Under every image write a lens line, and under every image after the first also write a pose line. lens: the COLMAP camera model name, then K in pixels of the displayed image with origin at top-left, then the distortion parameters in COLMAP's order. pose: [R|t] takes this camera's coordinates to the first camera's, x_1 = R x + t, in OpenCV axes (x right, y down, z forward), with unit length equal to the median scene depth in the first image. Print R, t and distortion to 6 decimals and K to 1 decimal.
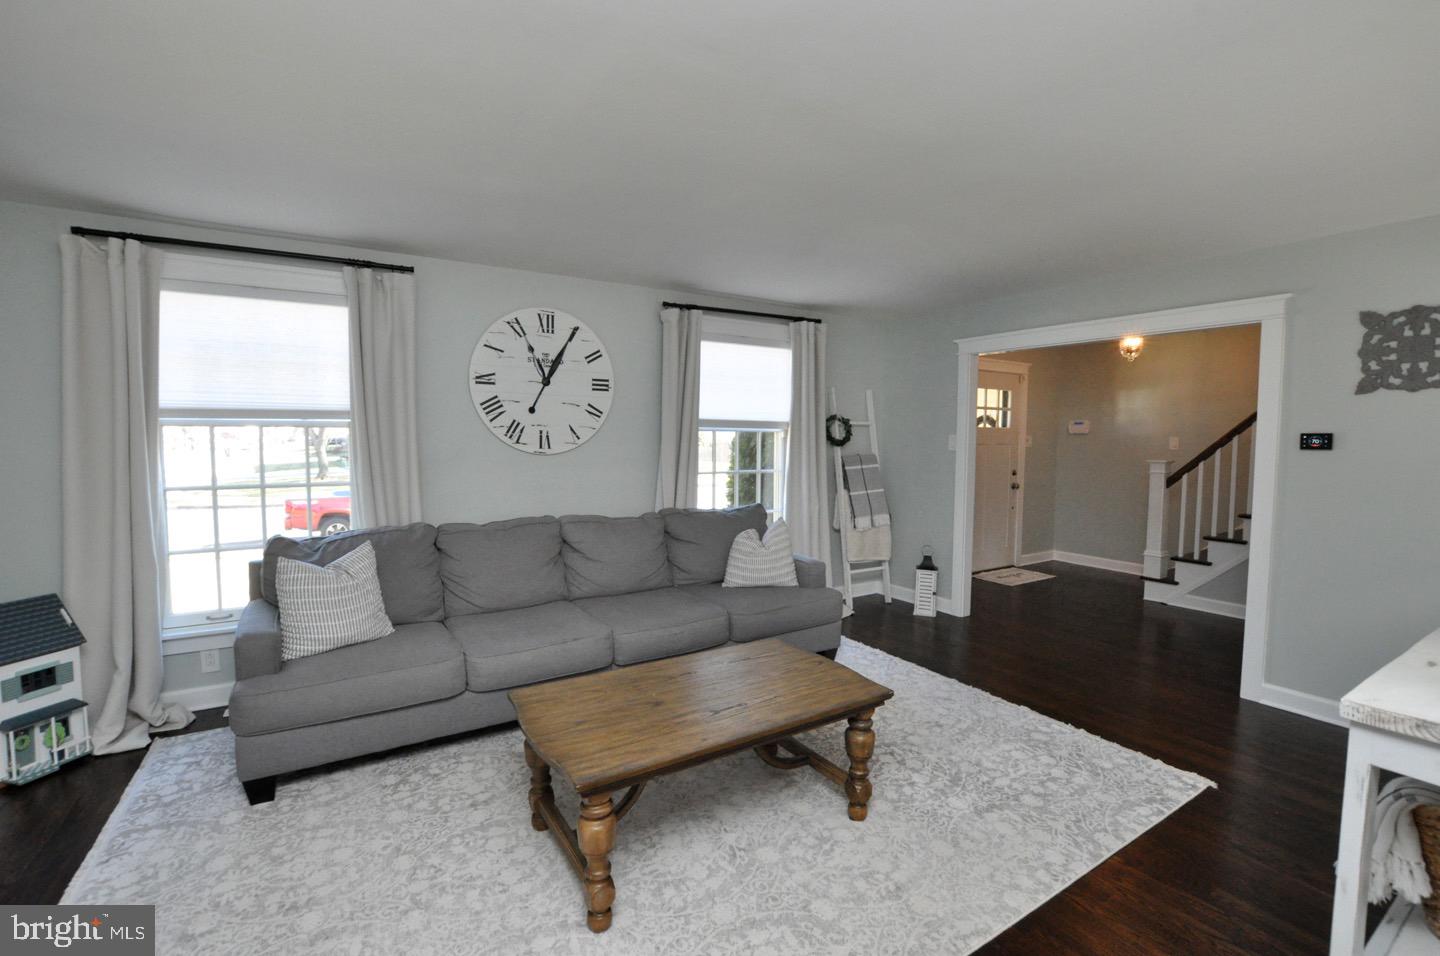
lens RADIAL K [[631.2, 0, 721.8], [0, 631.2, 483.2], [0, 0, 1]] dist [-0.026992, 0.000111]
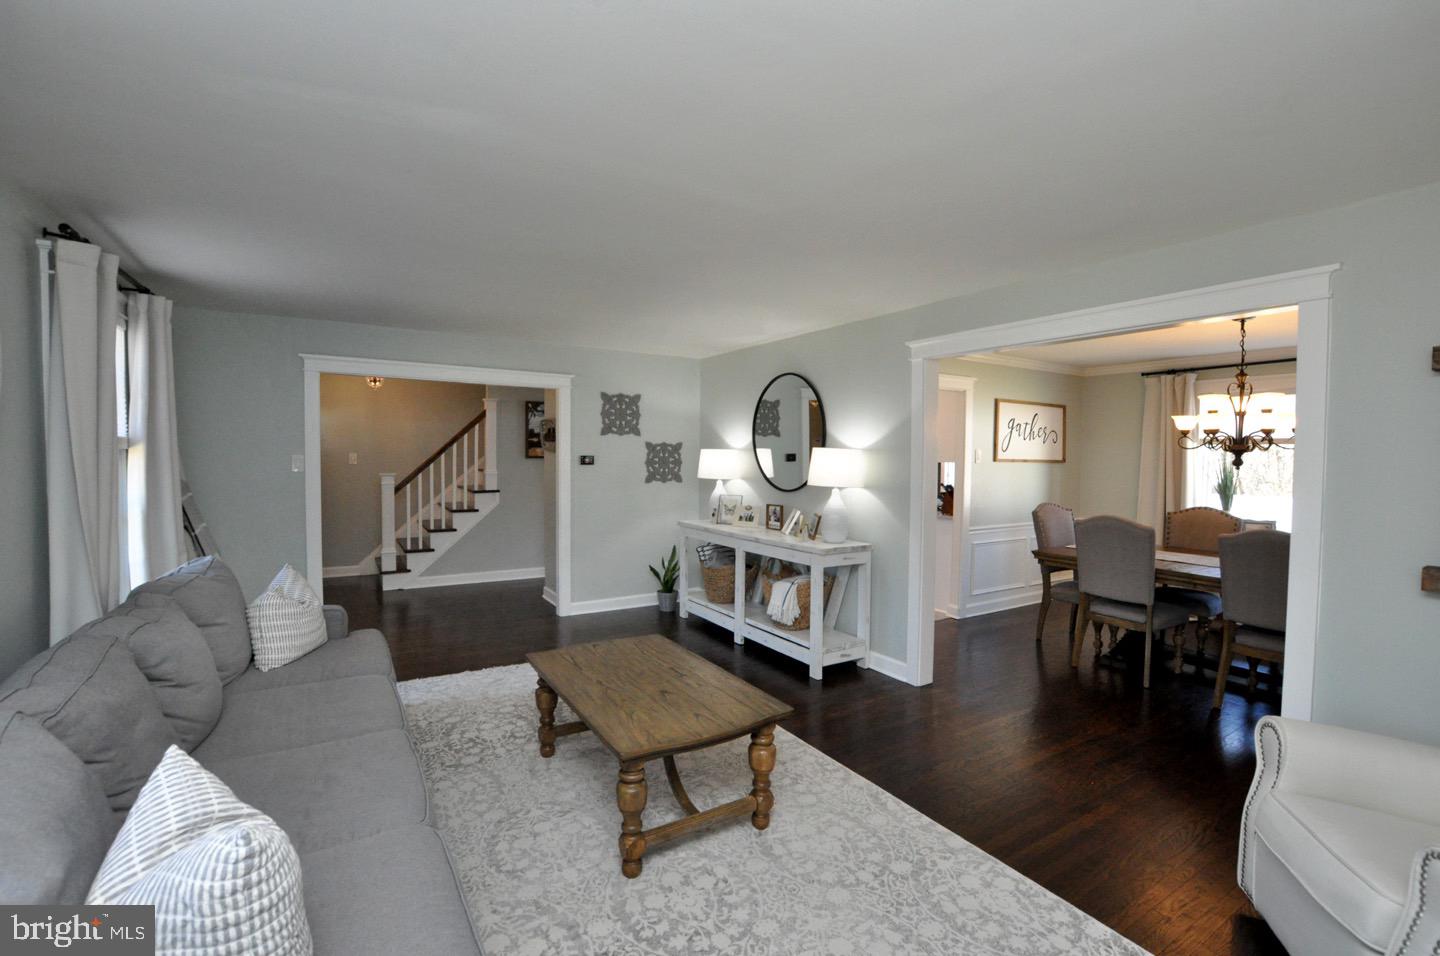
lens RADIAL K [[633.3, 0, 723.1], [0, 633.3, 479.3], [0, 0, 1]] dist [-0.037030, 0.006389]
pose [[0.007309, -0.045675, 0.998930, -0.689874], [0.059840, 0.997186, 0.045158, -0.055595], [-0.998181, 0.059446, 0.010021, 0.454517]]
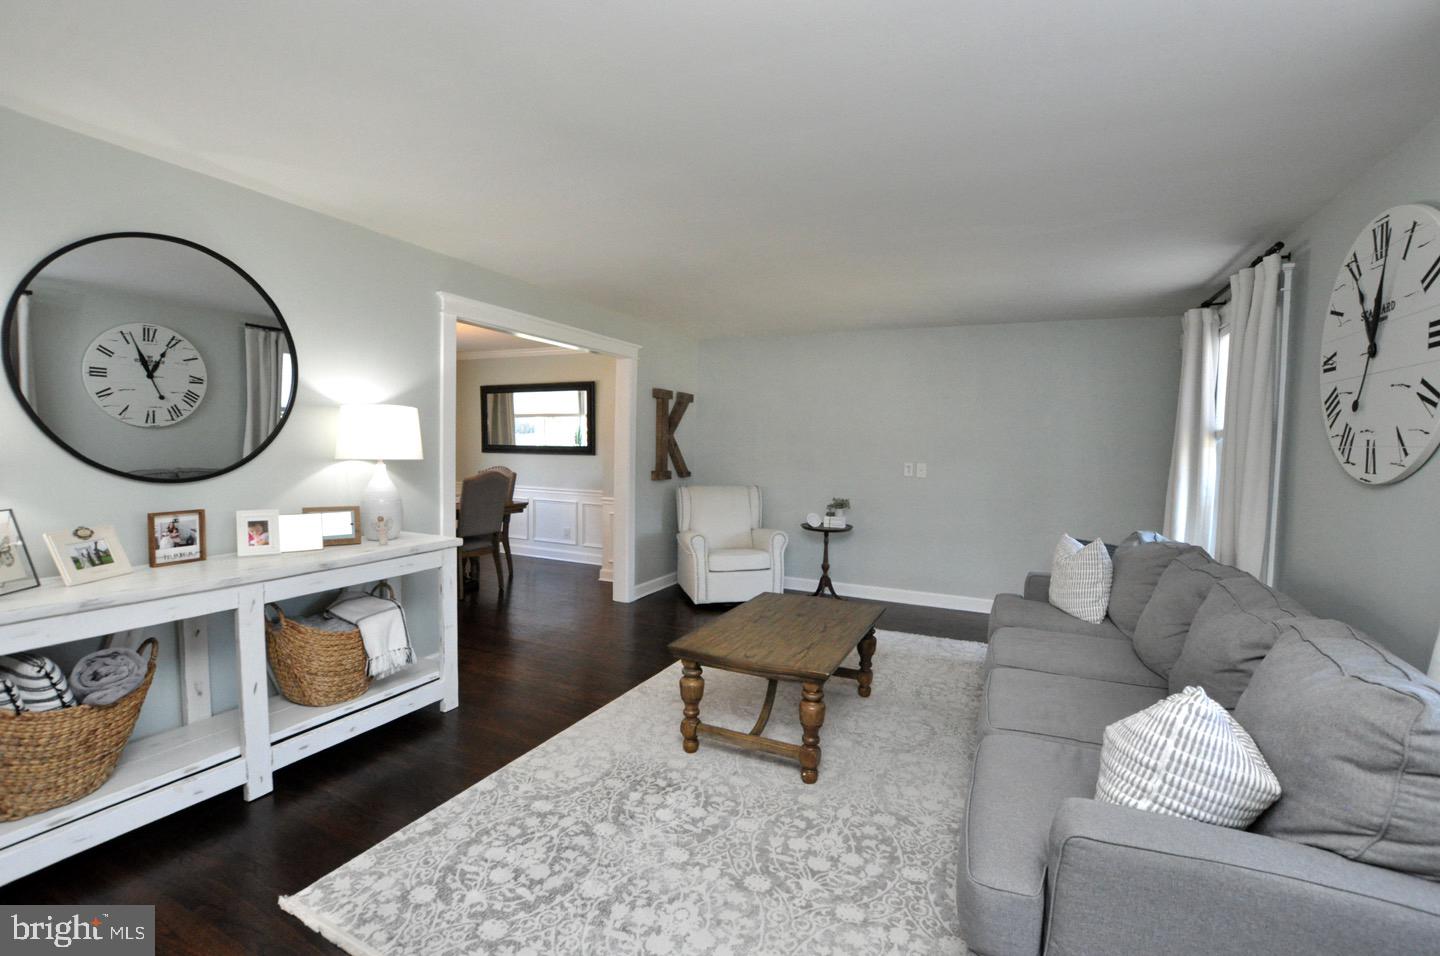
lens RADIAL K [[633.3, 0, 723.1], [0, 633.3, 479.3], [0, 0, 1]] dist [-0.037030, 0.006389]
pose [[-0.840946, 0.003696, -0.541106, 0.473199], [-0.065818, 0.991853, 0.109063, -0.070662], [0.537101, 0.127331, -0.833852, 1.143278]]
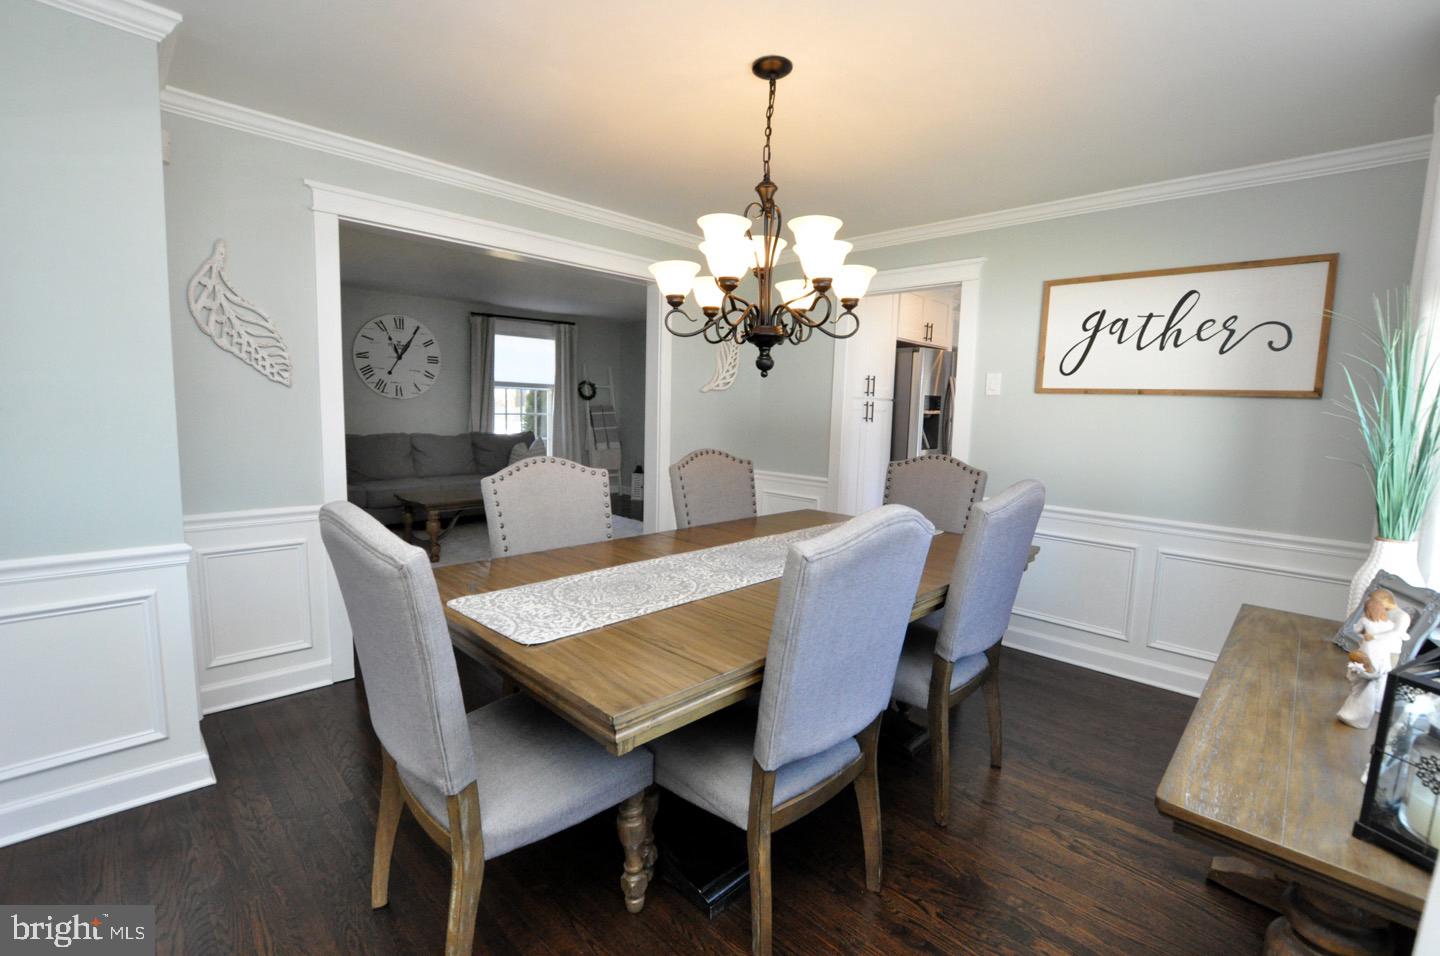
lens RADIAL K [[633.3, 0, 723.1], [0, 633.3, 479.3], [0, 0, 1]] dist [-0.037030, 0.006389]
pose [[0.968394, -0.008368, 0.249286, 0.139652], [-0.004015, 0.998785, 0.049123, 0.079185], [-0.249394, -0.048571, 0.967183, -0.840746]]
